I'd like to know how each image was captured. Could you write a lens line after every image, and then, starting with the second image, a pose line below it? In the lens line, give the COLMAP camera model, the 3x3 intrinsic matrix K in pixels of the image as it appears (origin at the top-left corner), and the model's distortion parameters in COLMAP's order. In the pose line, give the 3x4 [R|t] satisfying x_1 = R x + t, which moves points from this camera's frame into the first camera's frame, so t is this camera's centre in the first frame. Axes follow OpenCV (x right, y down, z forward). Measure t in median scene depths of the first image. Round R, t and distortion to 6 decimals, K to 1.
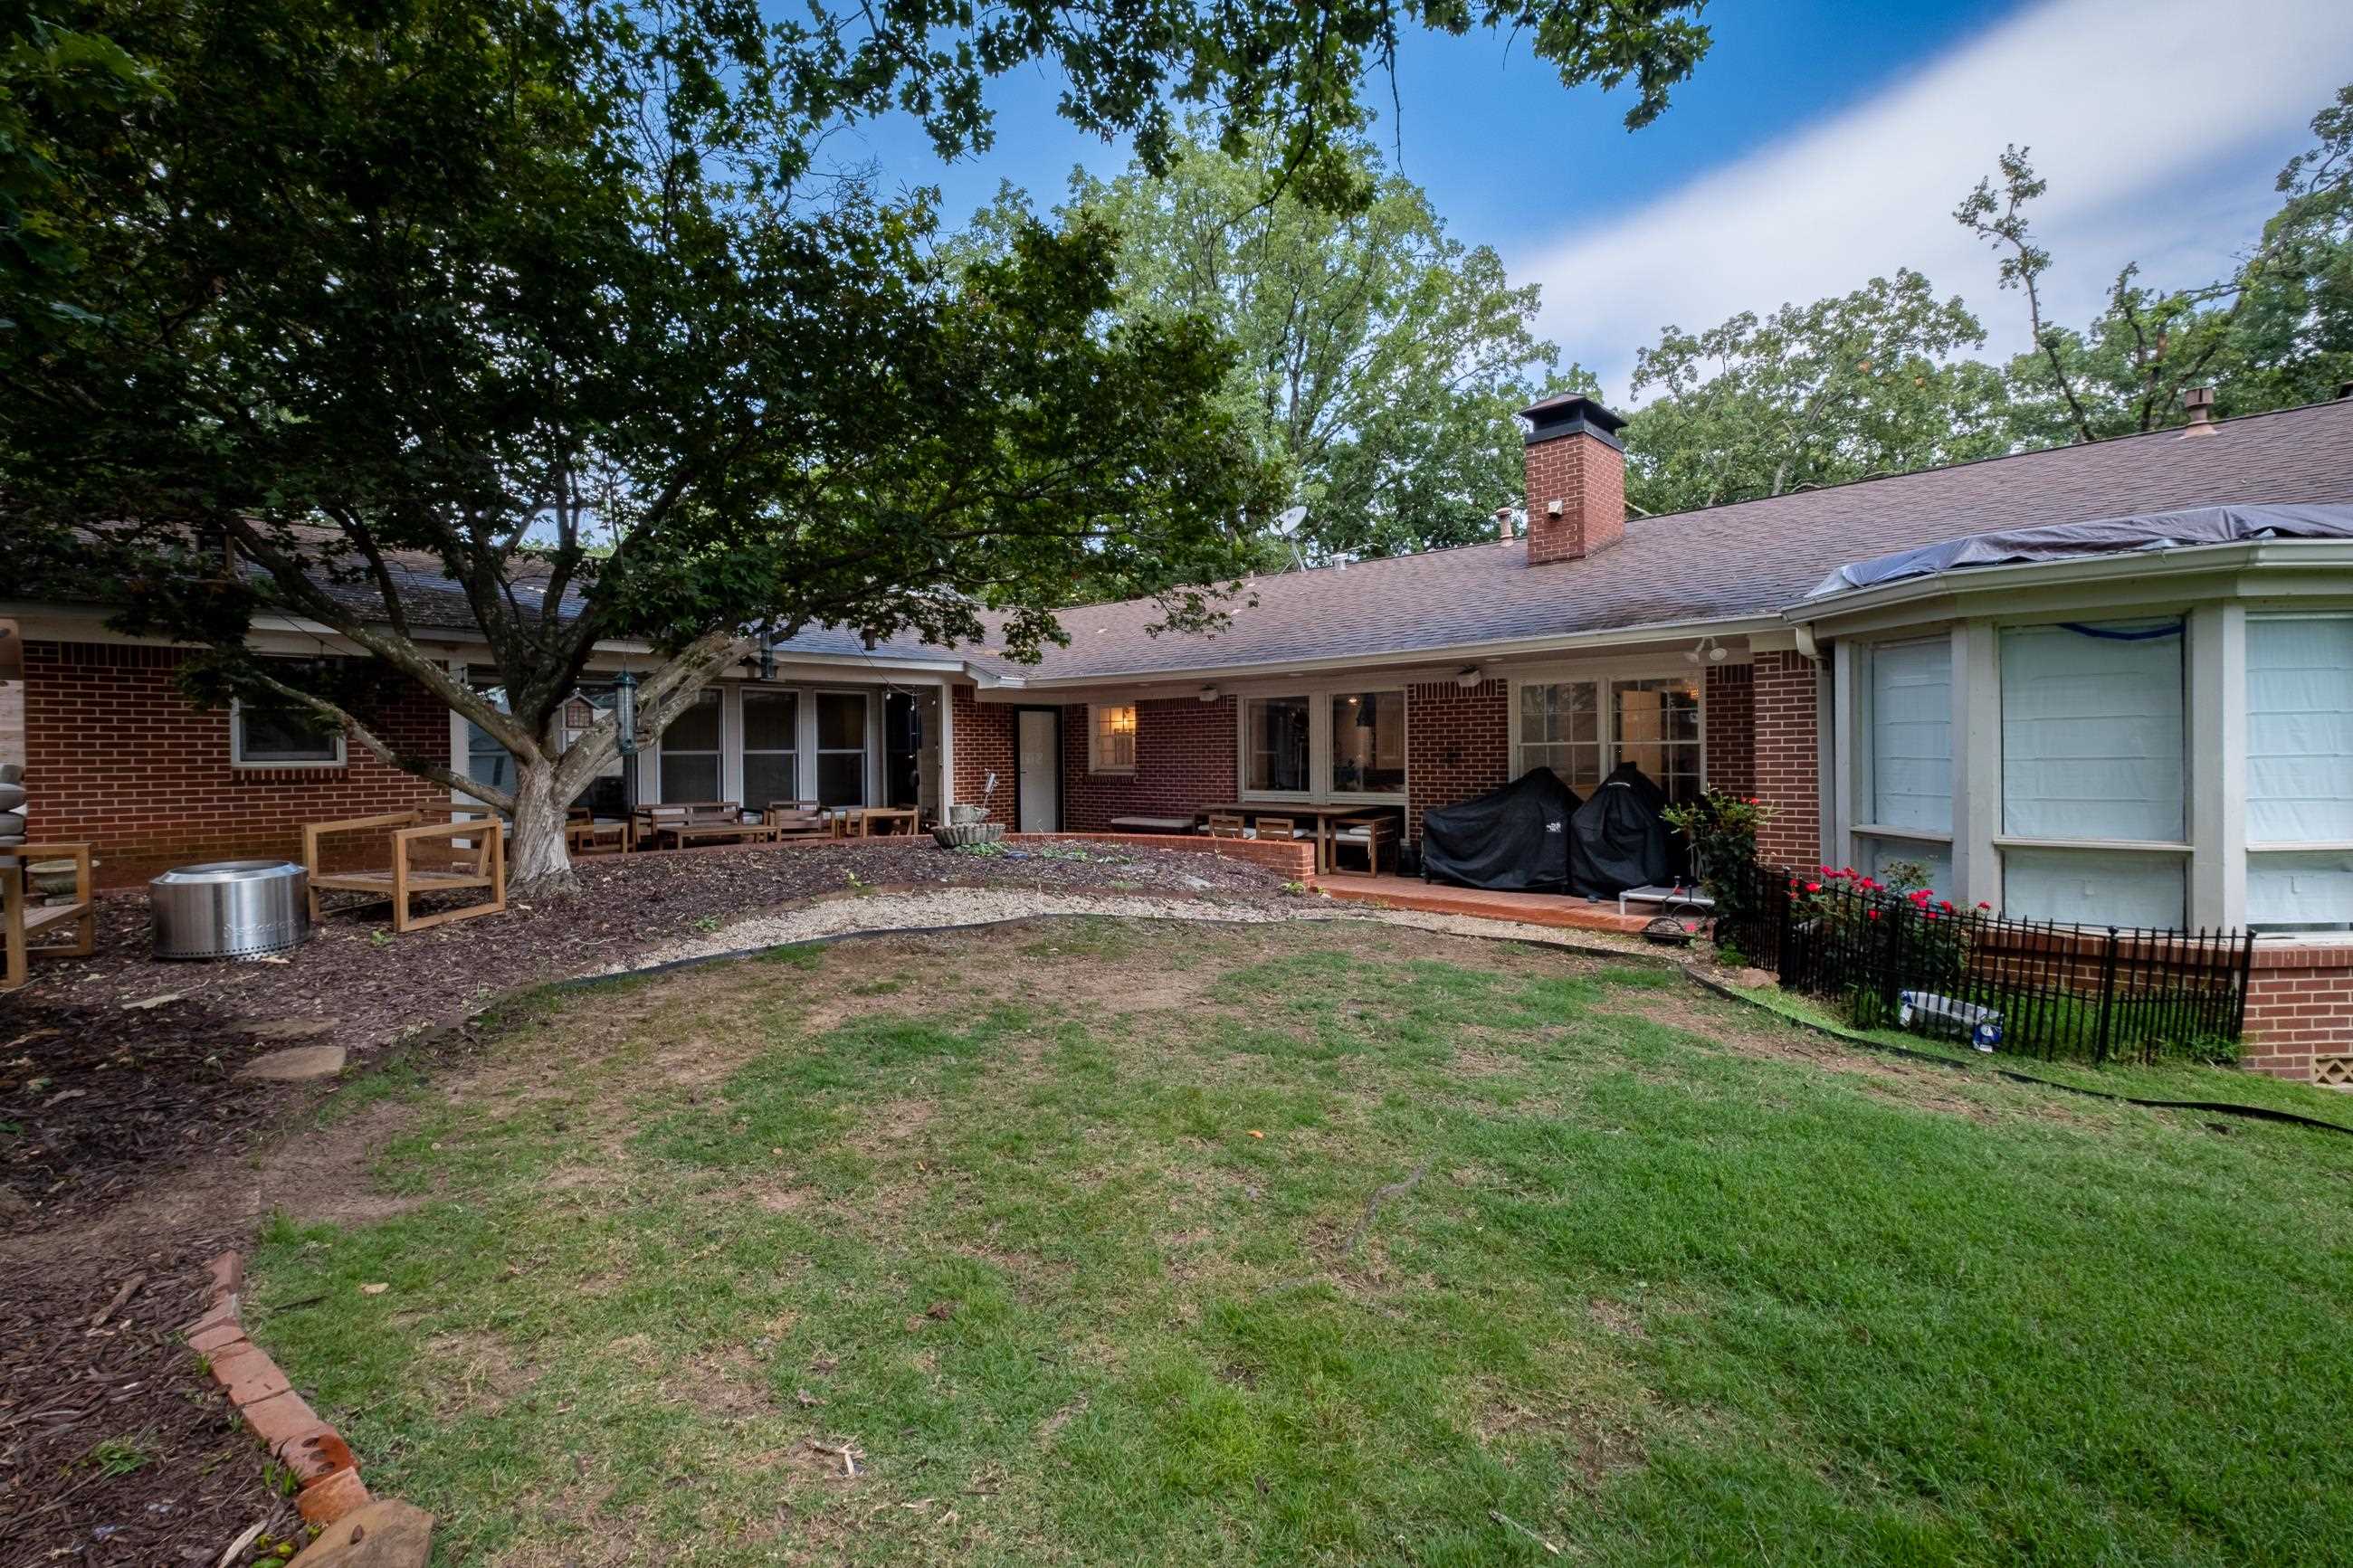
lens RADIAL K [[1070.4, 0, 1181.1], [0, 1070.4, 763.4], [0, 0, 1]] dist [-0.001848, -0.000532]
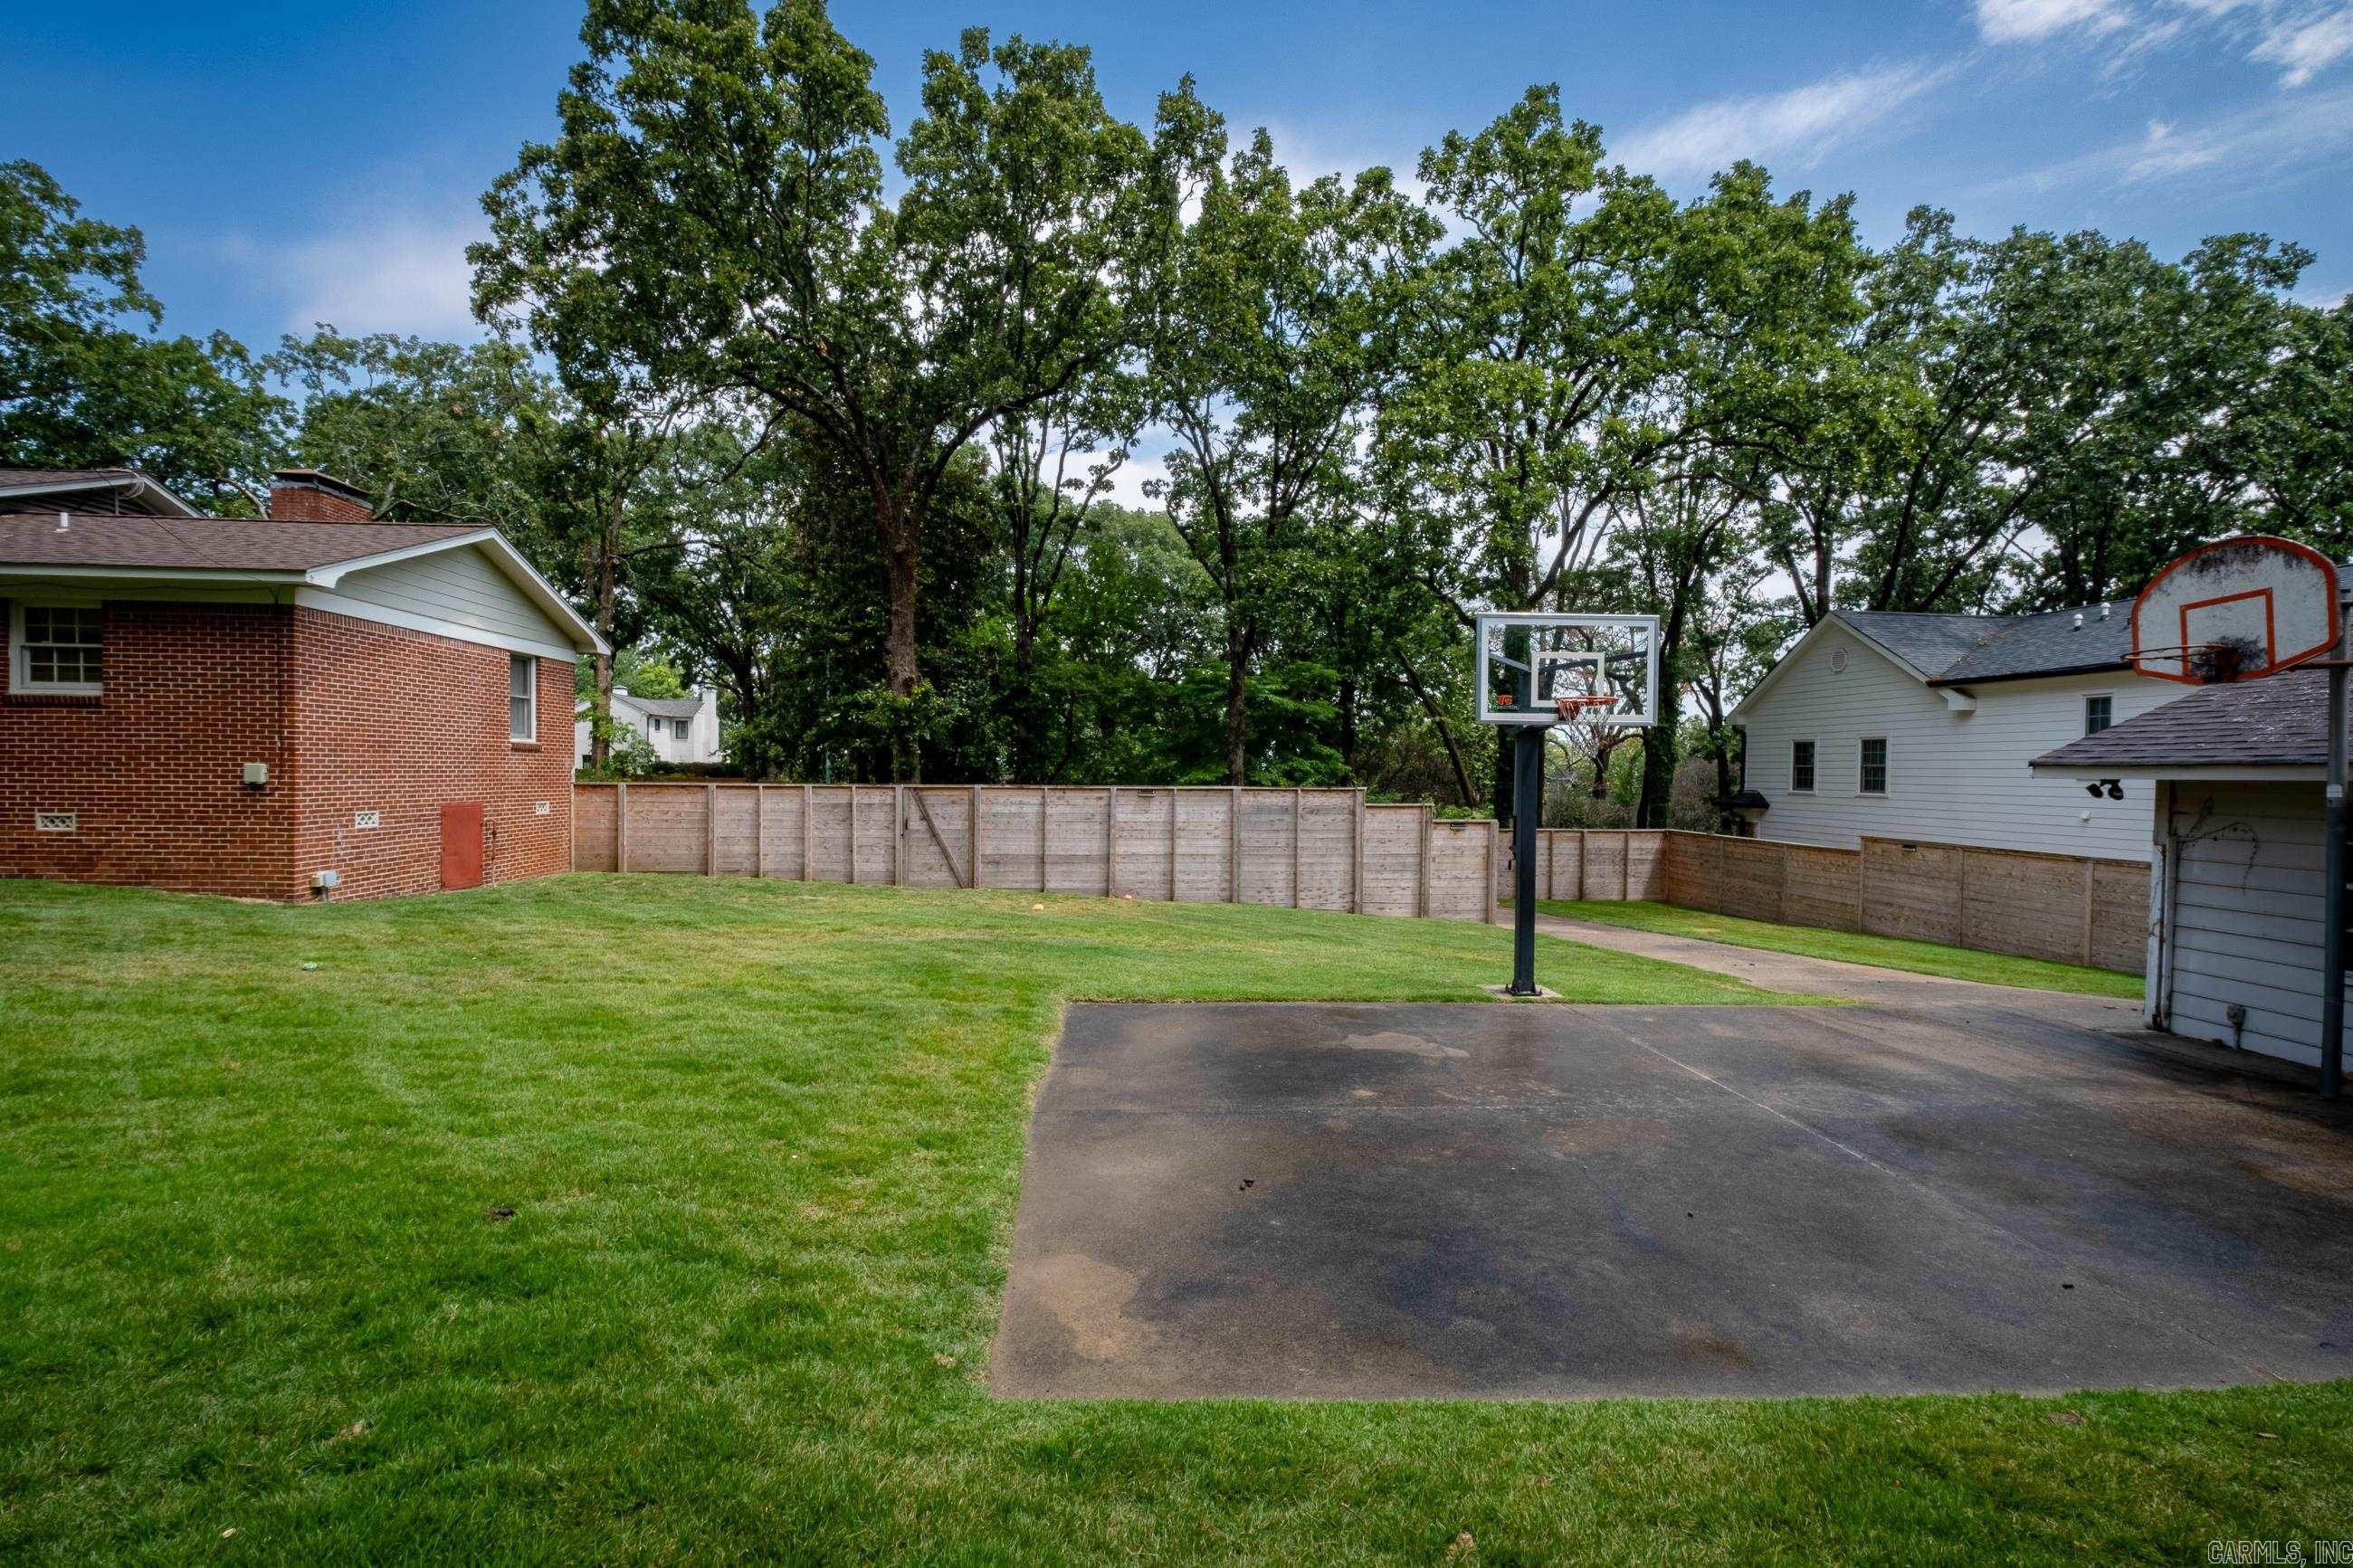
lens RADIAL K [[1071.2, 0, 1177.3], [0, 1071.2, 794.2], [0, 0, 1]] dist [-0.002833, 0.000673]
pose [[0.676845, 0.004778, 0.736110, 0.789743], [-0.015560, 0.999848, 0.007817, 0.066195], [-0.735961, -0.016745, 0.676817, -0.918038]]
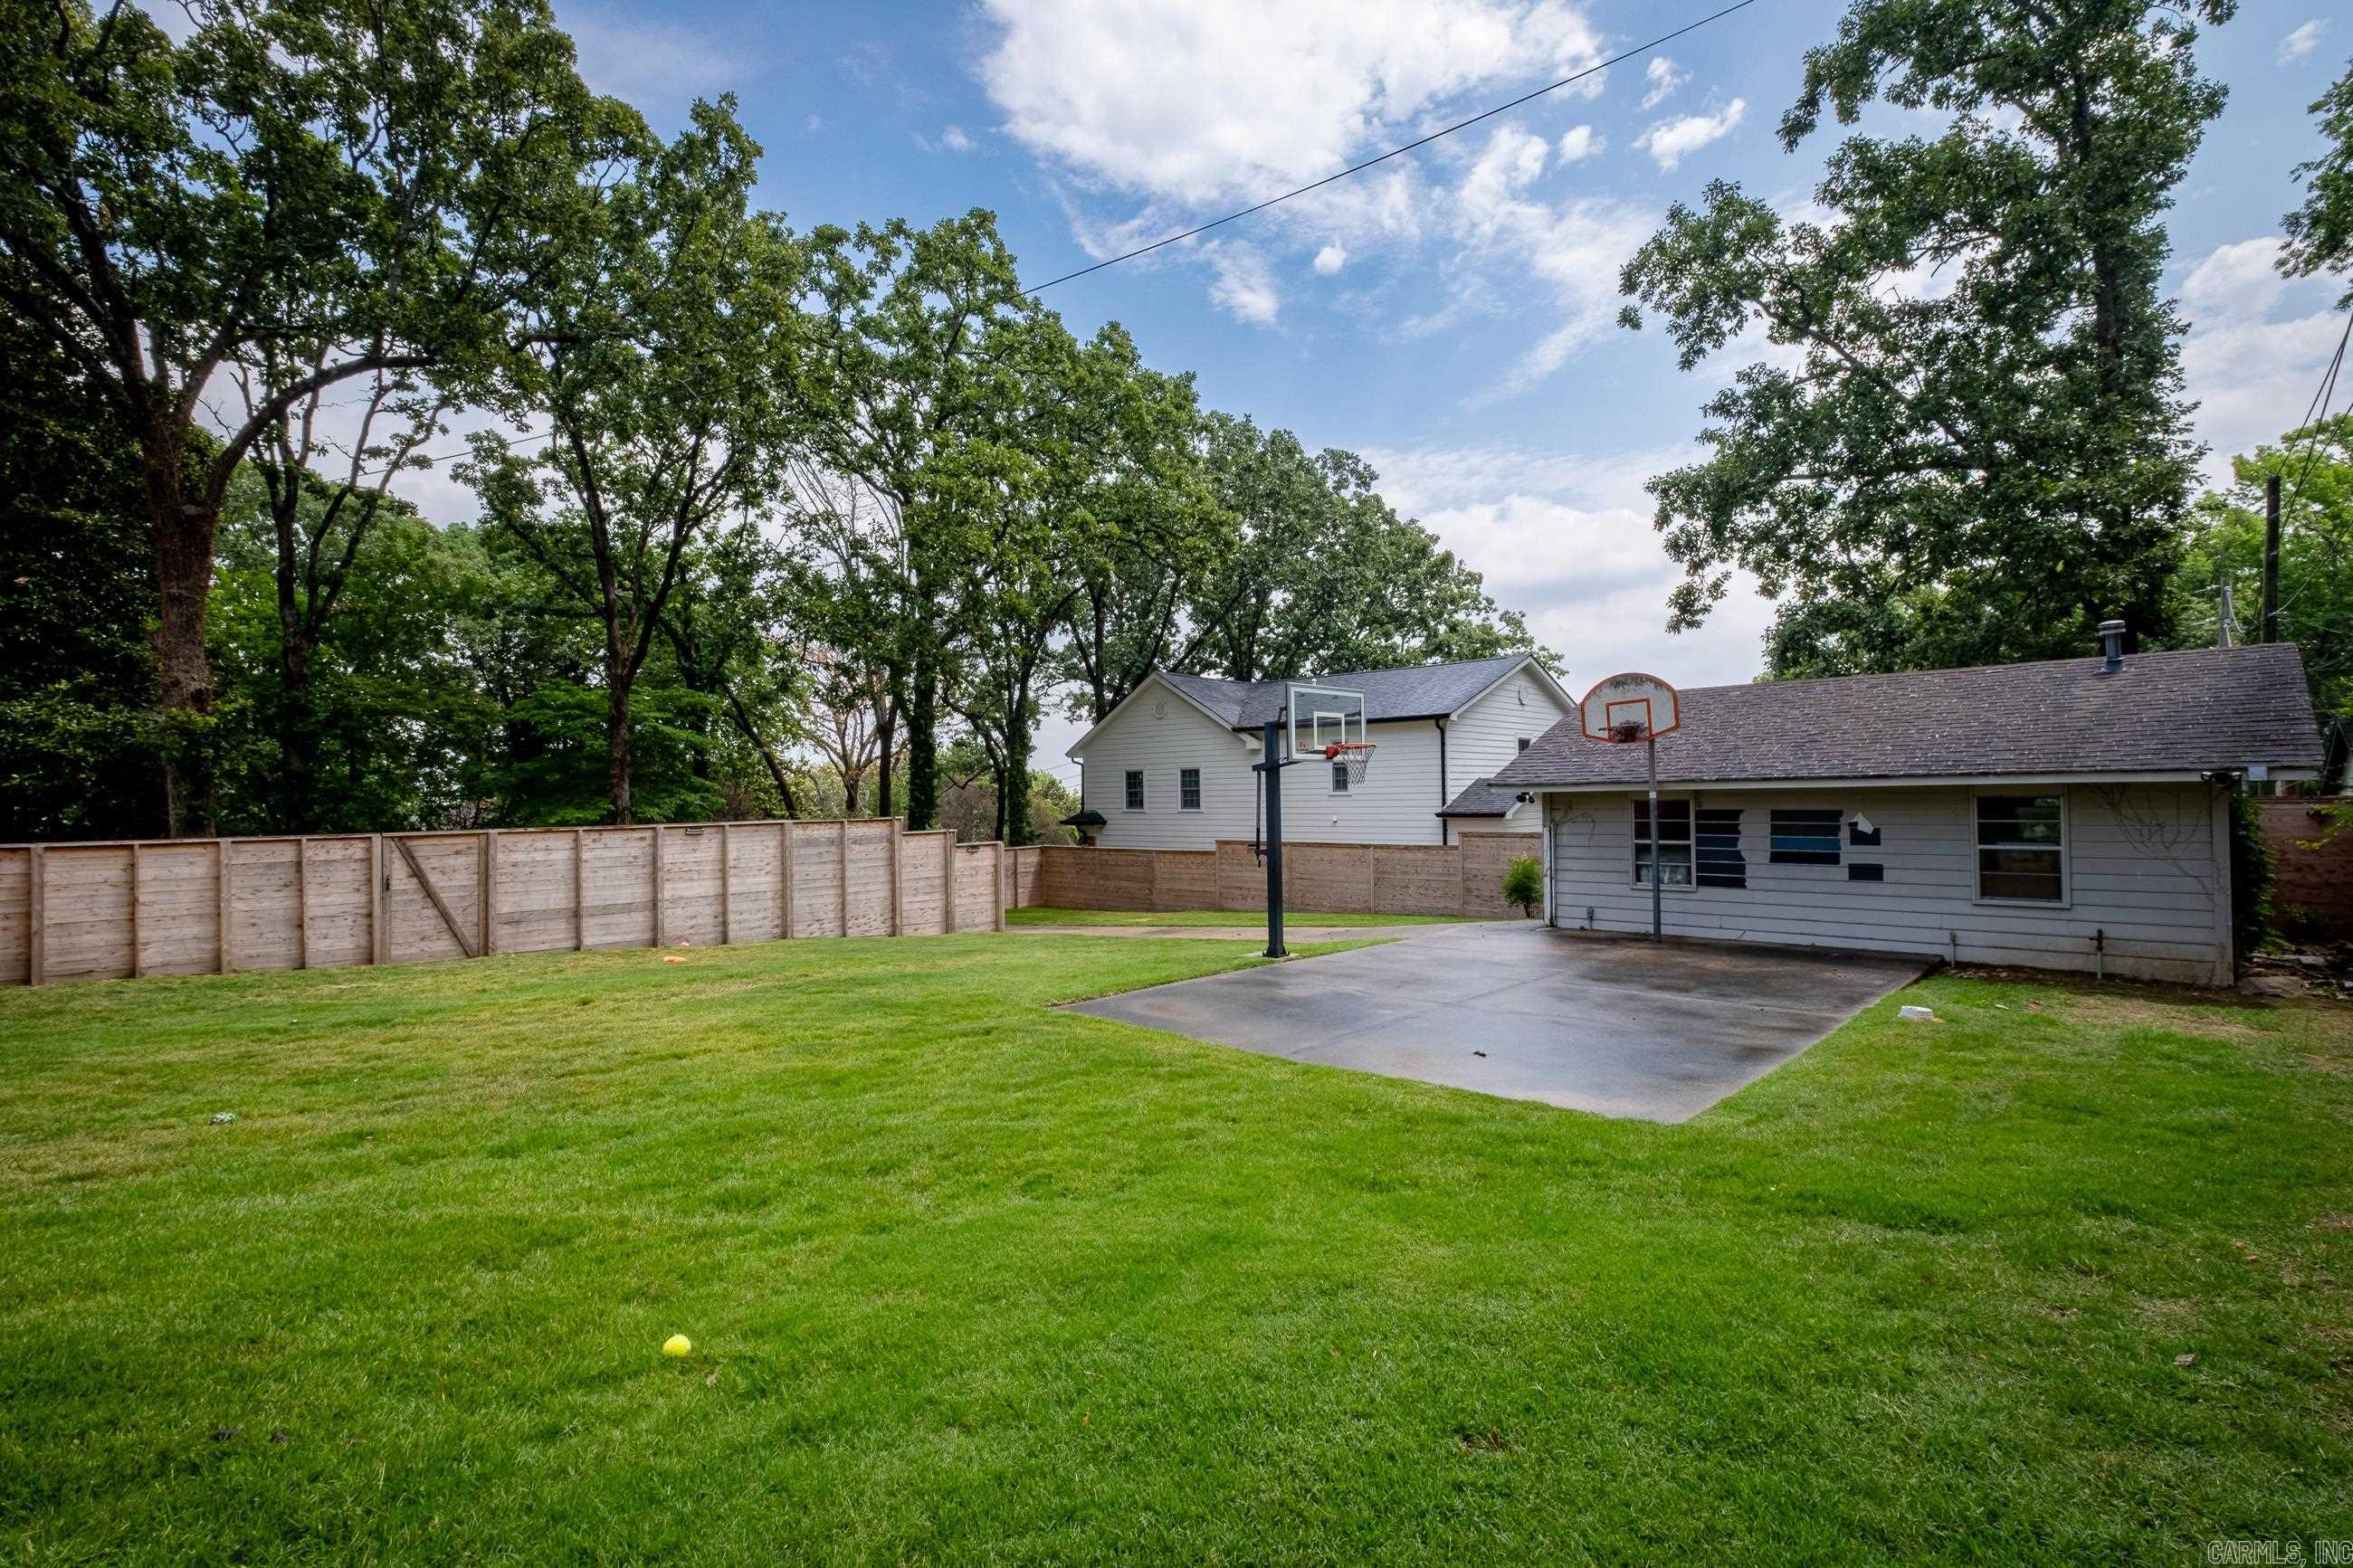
lens RADIAL K [[1077.9, 0, 1168.2], [0, 1077.9, 785.0], [0, 0, 1]] dist [-0.000324, 0.000136]
pose [[-0.008606, 0.025916, 0.999627, 0.478504], [0.021977, 0.999428, -0.025721, 0.067141], [-0.999721, 0.021748, -0.009170, -0.504568]]
